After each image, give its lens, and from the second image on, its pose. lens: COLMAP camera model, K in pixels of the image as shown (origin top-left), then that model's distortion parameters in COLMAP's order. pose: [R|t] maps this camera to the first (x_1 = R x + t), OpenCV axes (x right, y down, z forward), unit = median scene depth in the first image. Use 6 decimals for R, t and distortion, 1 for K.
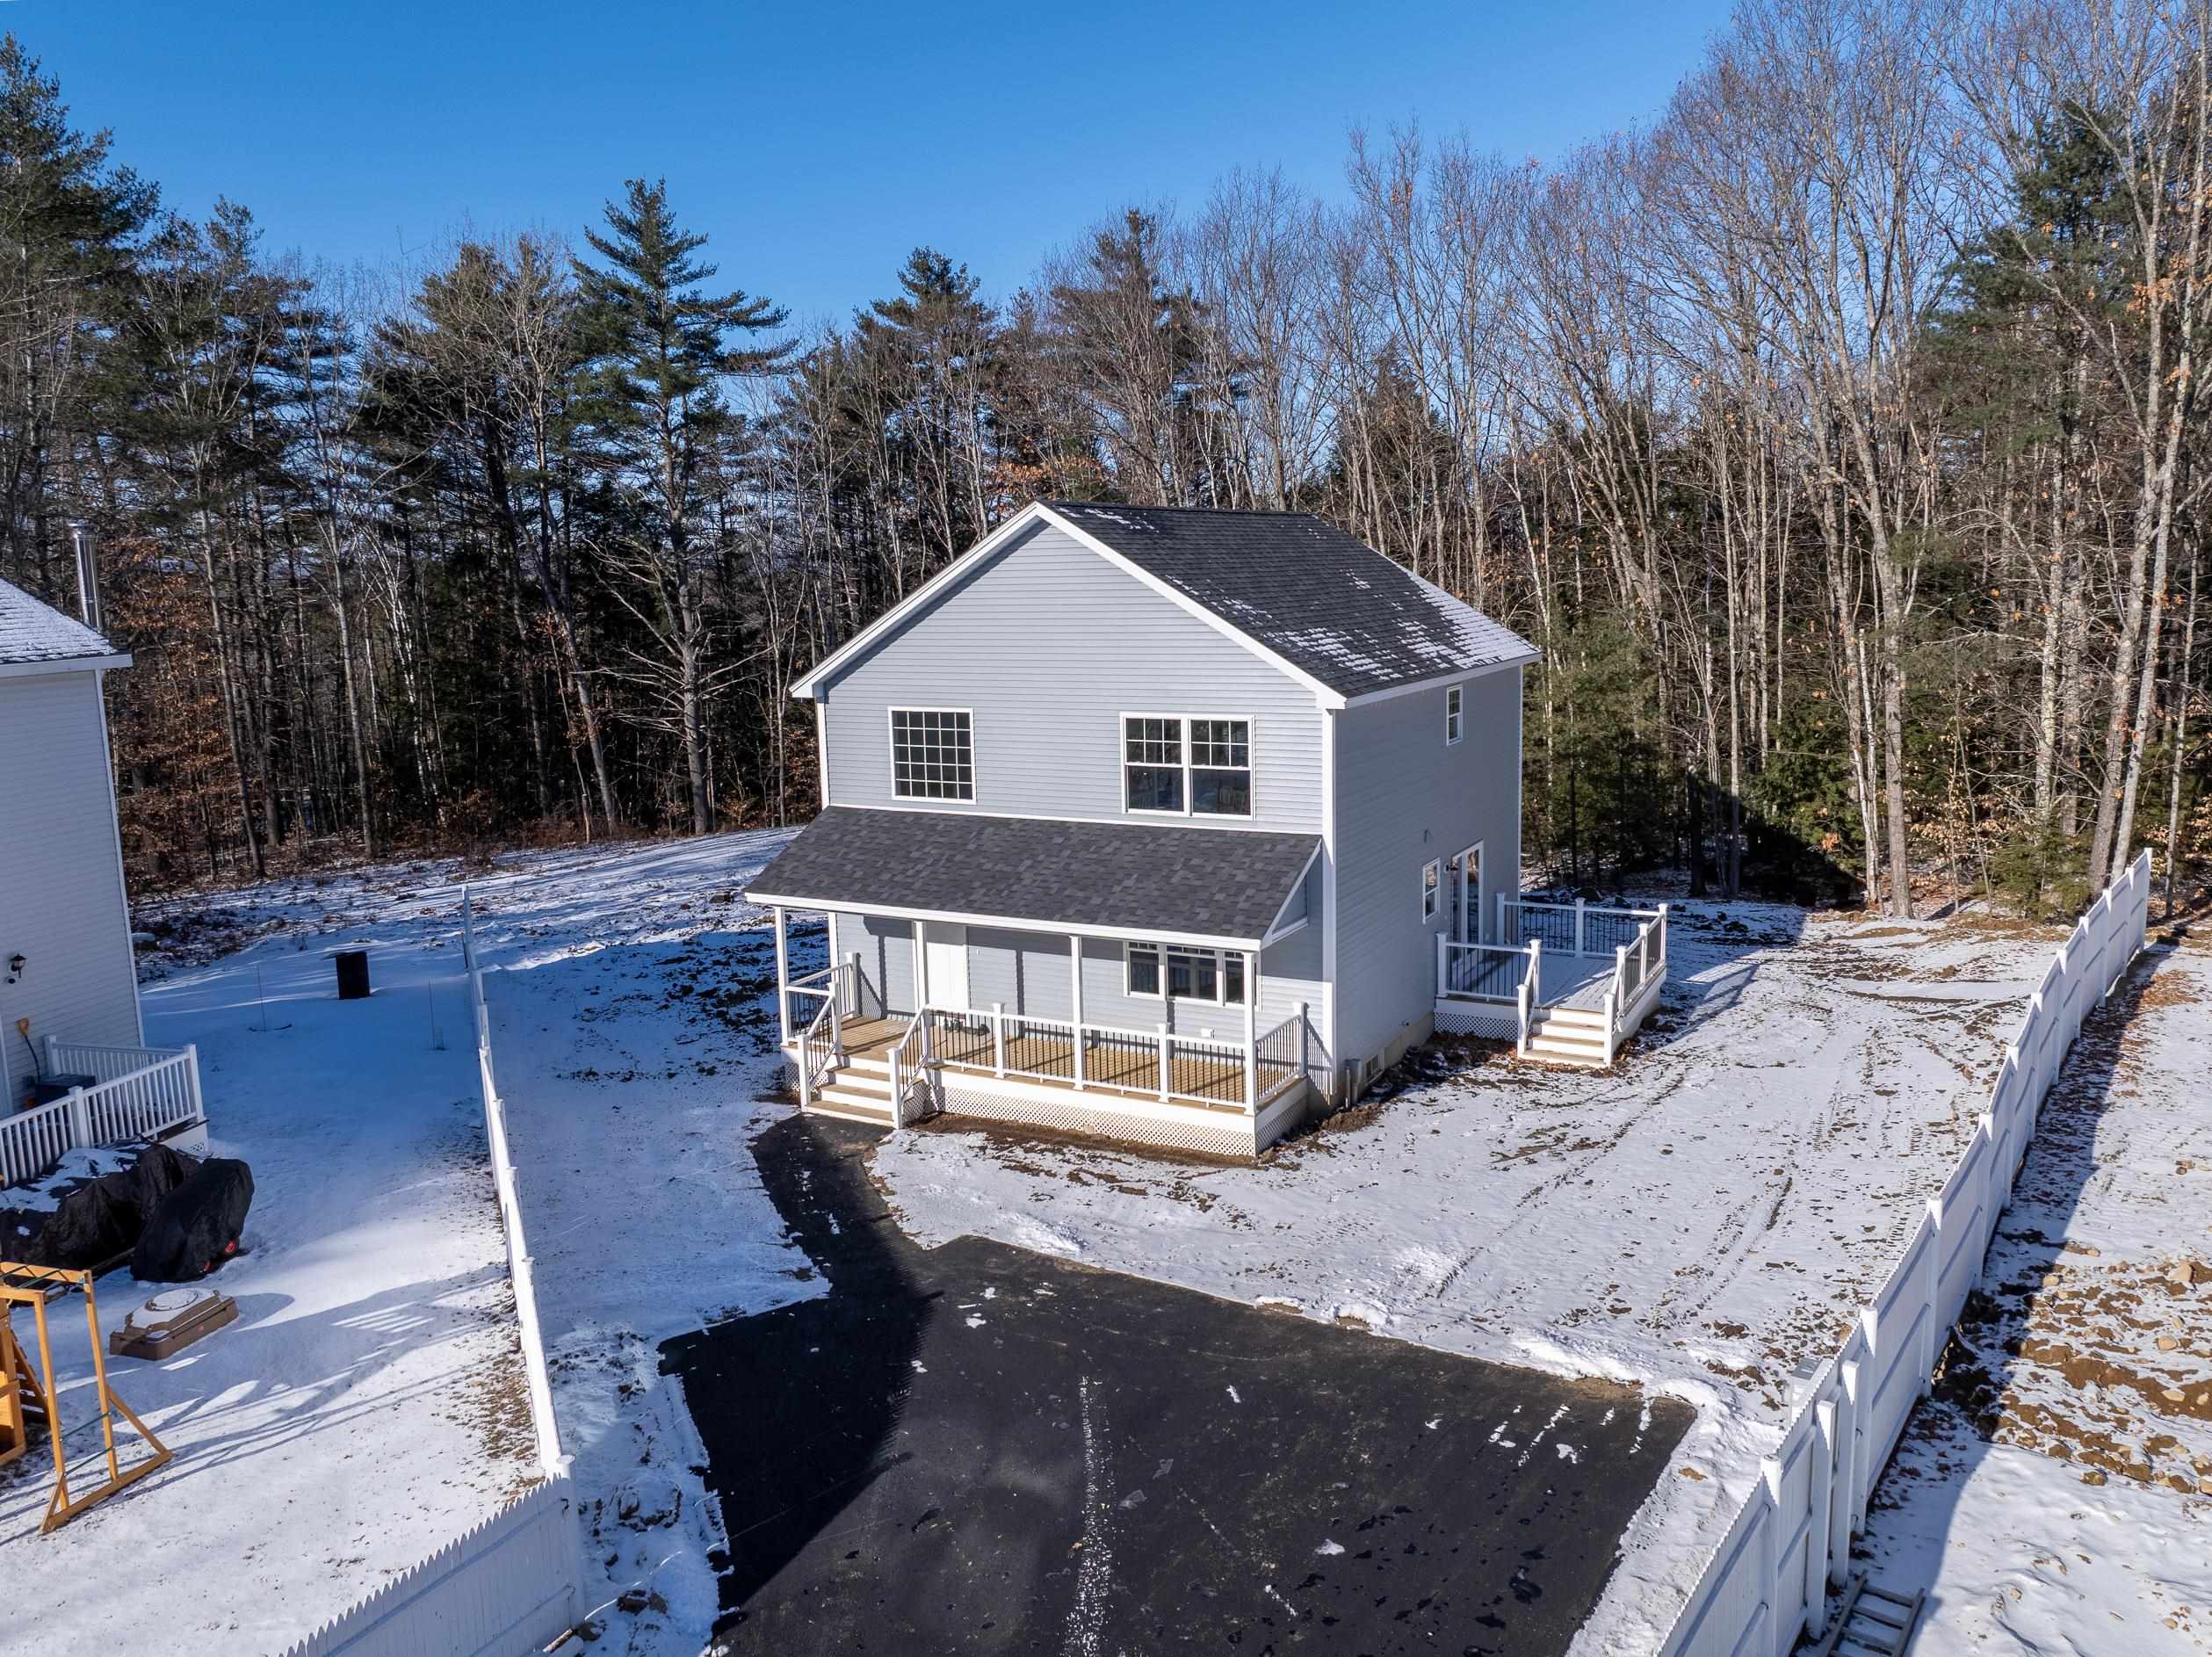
lens RADIAL K [[1622.9, 0, 1114.6], [0, 1622.9, 829.9], [0, 0, 1]] dist [-0.036155, -0.005190]
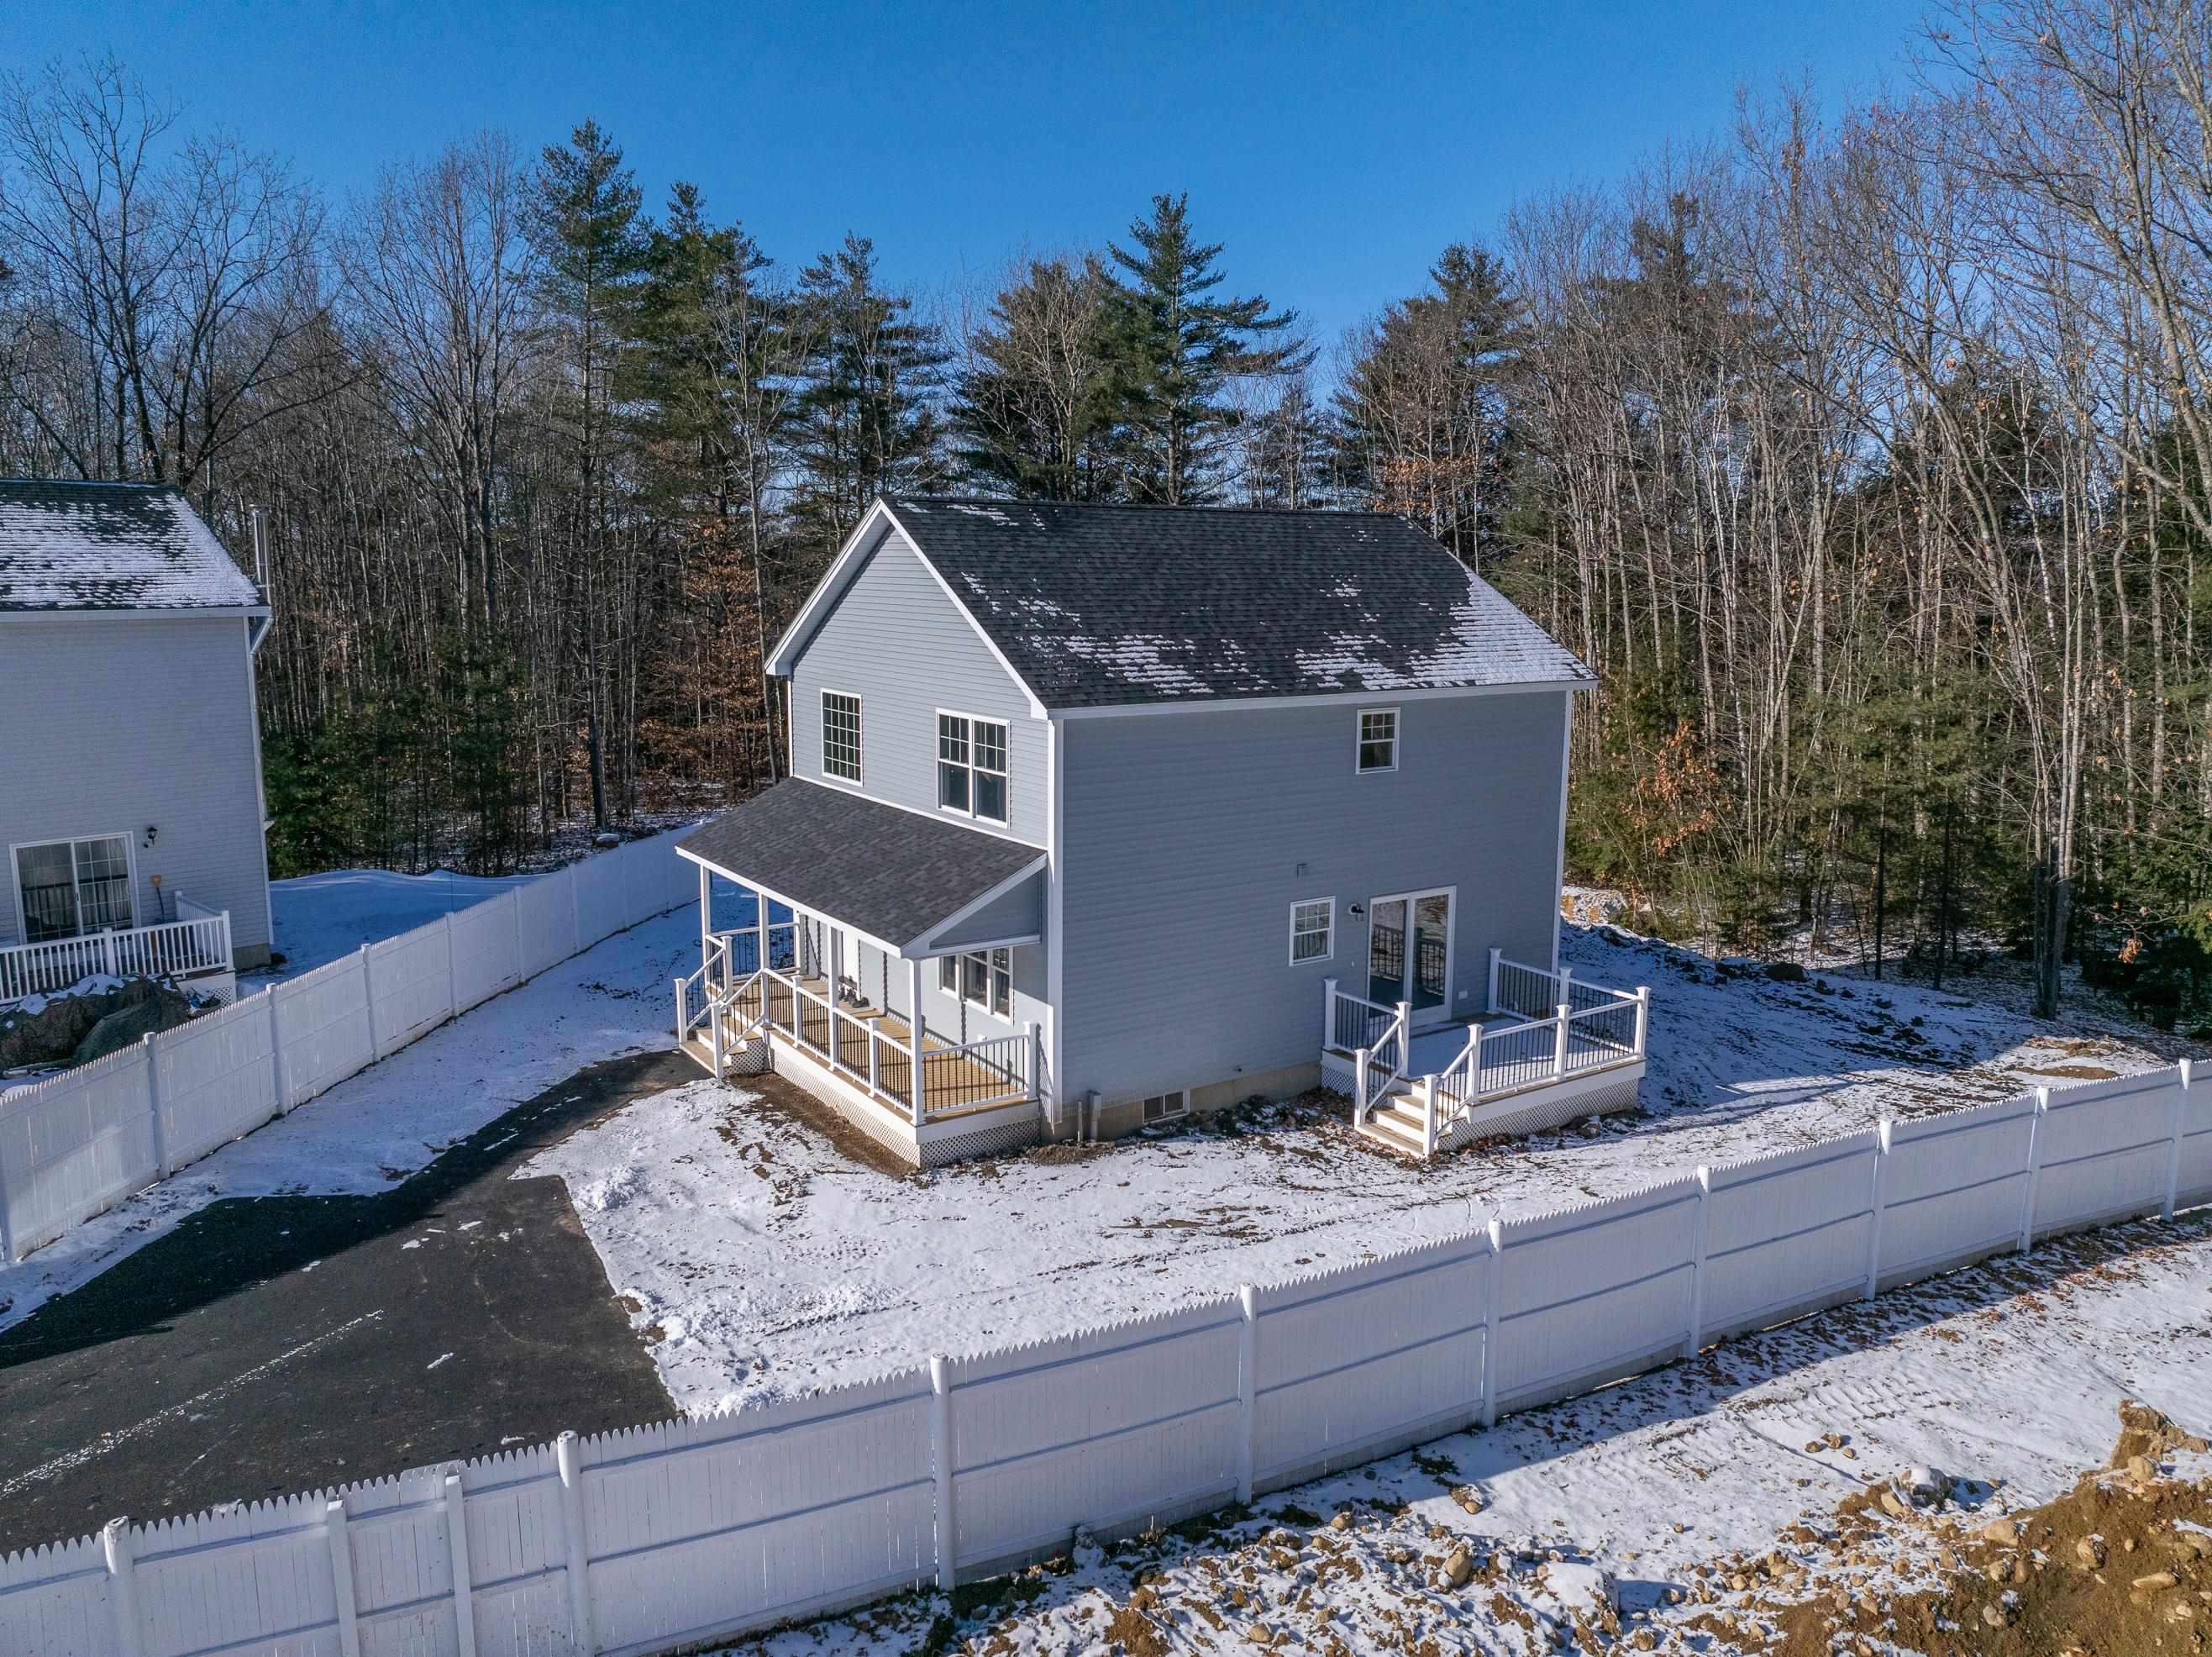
lens RADIAL K [[1550.2, 0, 1114.4], [0, 1550.2, 833.5], [0, 0, 1]] dist [-0.036744, 0.001439]
pose [[0.886980, 0.109306, -0.448685, 0.548425], [-0.102992, 0.993935, 0.038537, -0.044366], [0.450176, 0.012029, 0.892859, 0.199326]]
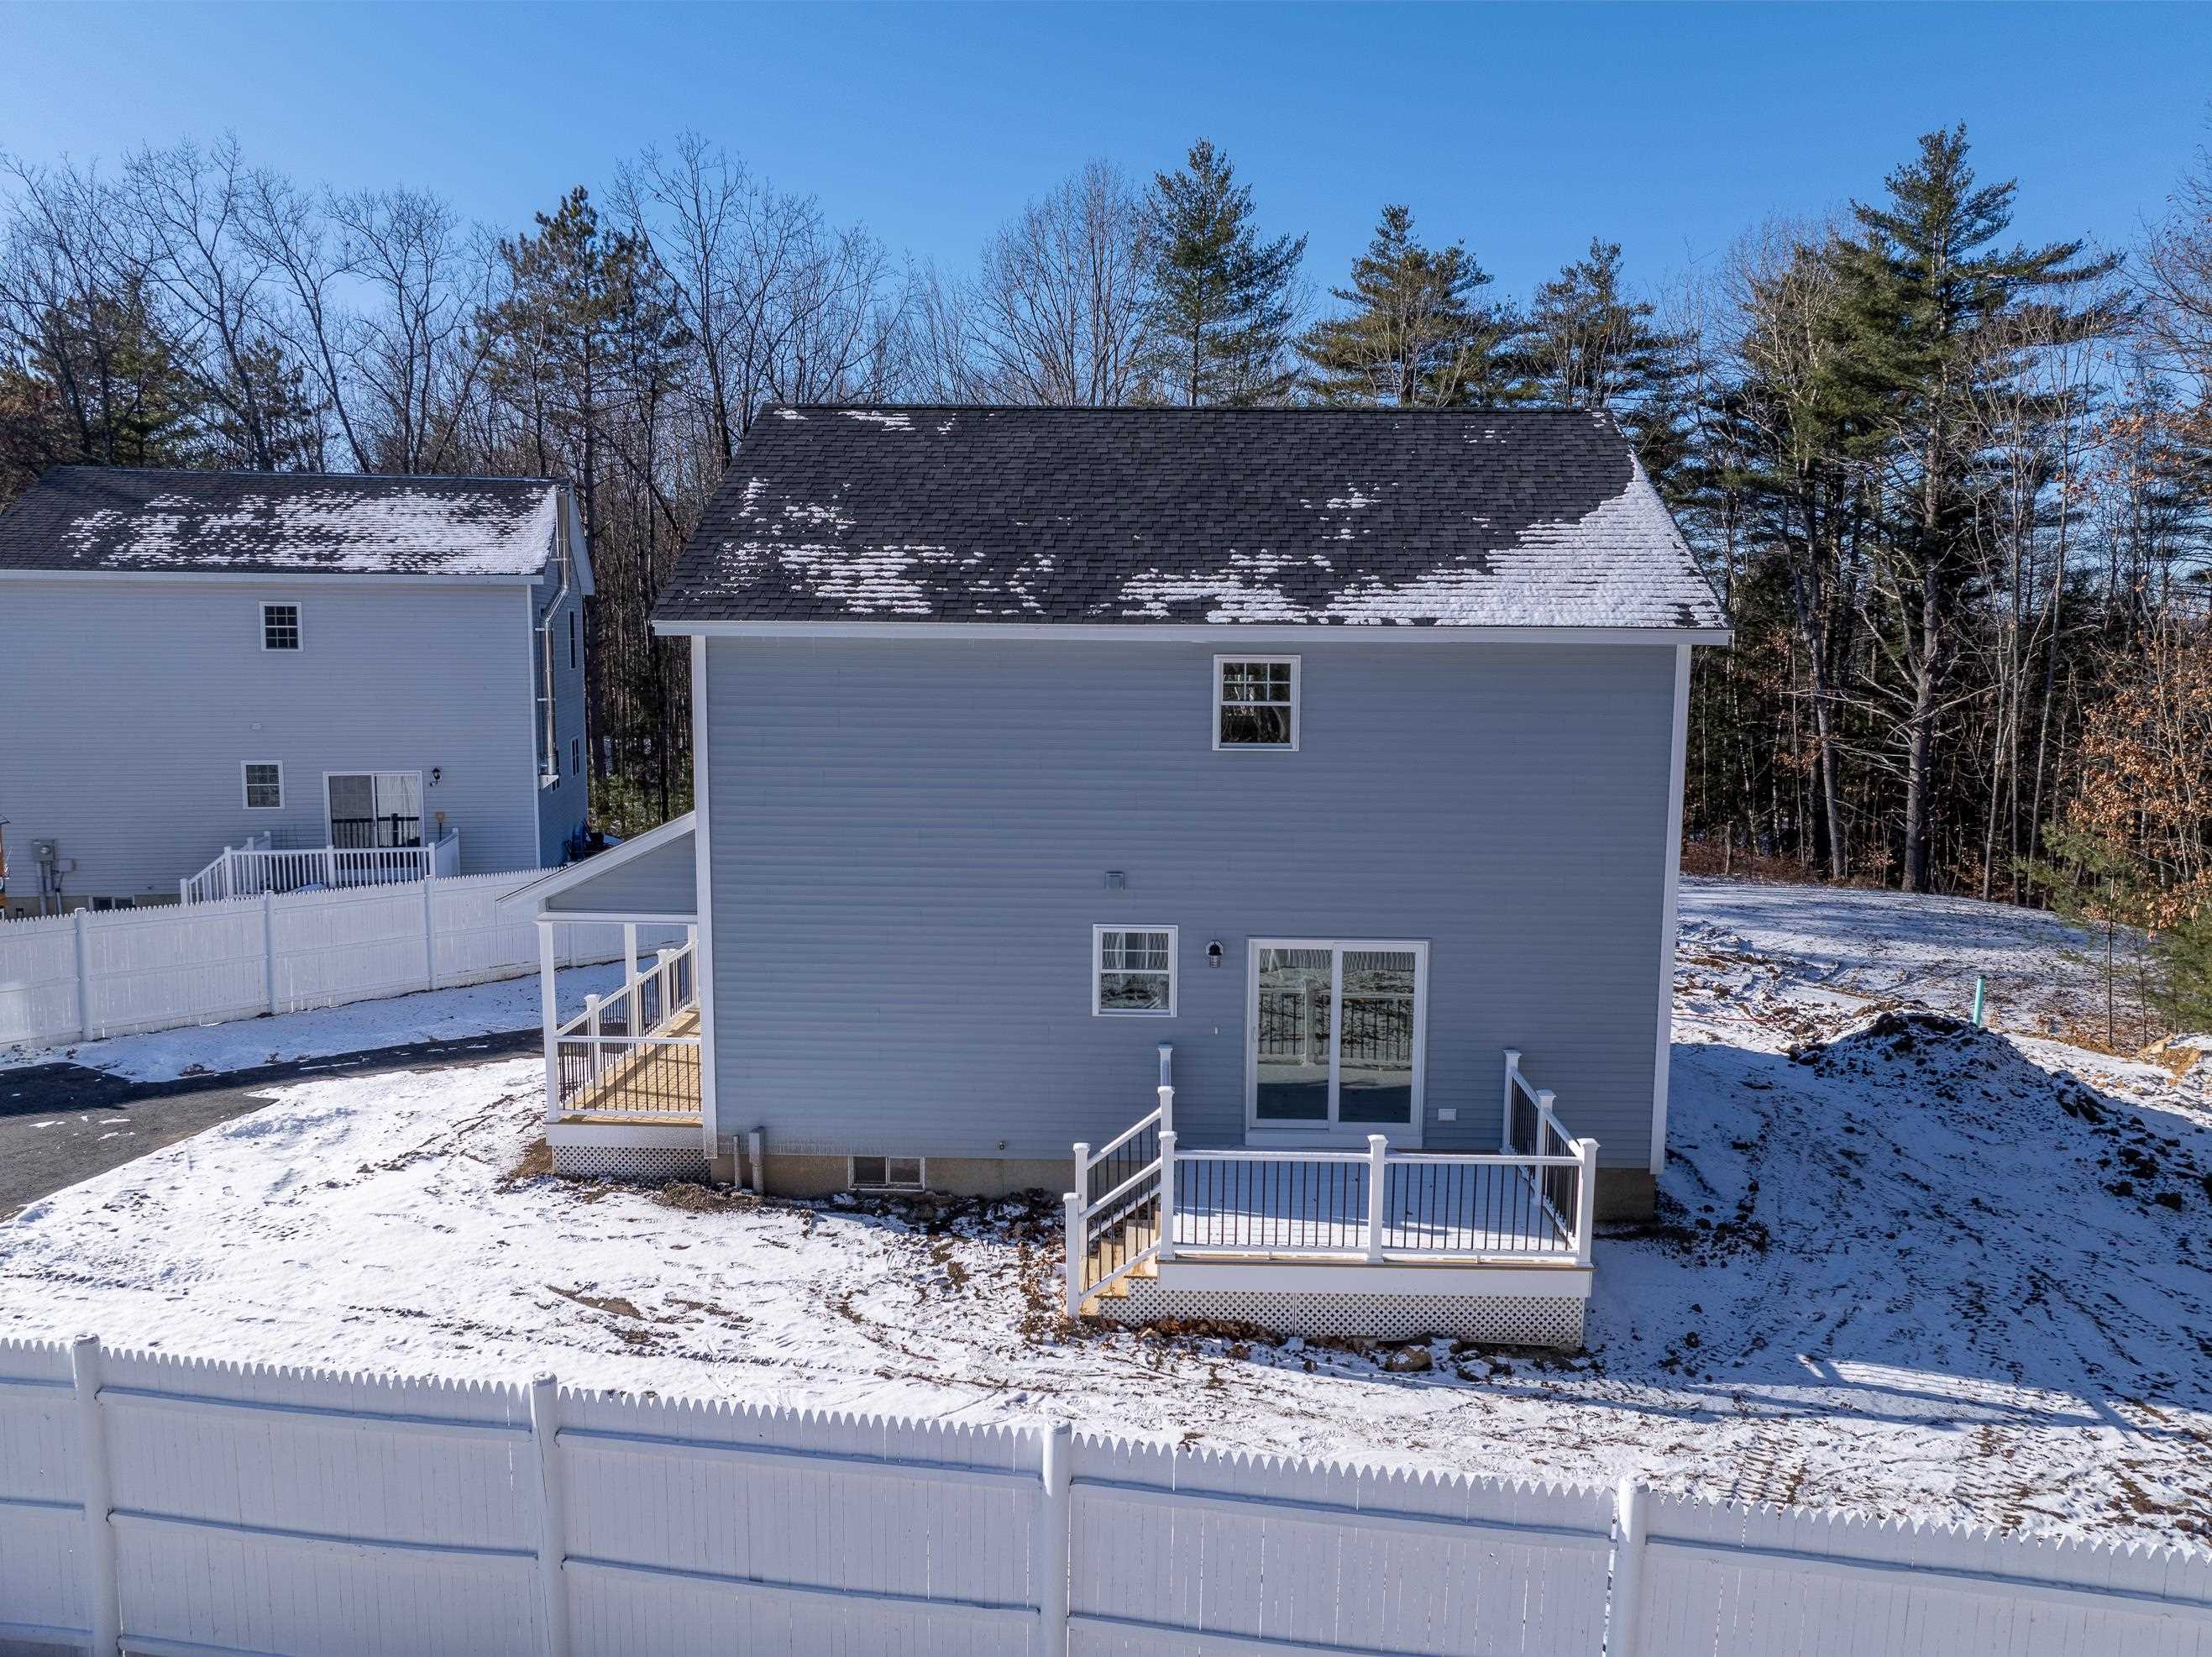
lens RADIAL K [[1560.3, 0, 1114.8], [0, 1560.3, 819.2], [0, 0, 1]] dist [-0.056673, 0.029626]
pose [[0.454243, 0.133442, -0.880827, 0.819375], [-0.162984, 0.984479, 0.065094, -0.067224], [0.875842, 0.113992, 0.468941, 0.801015]]
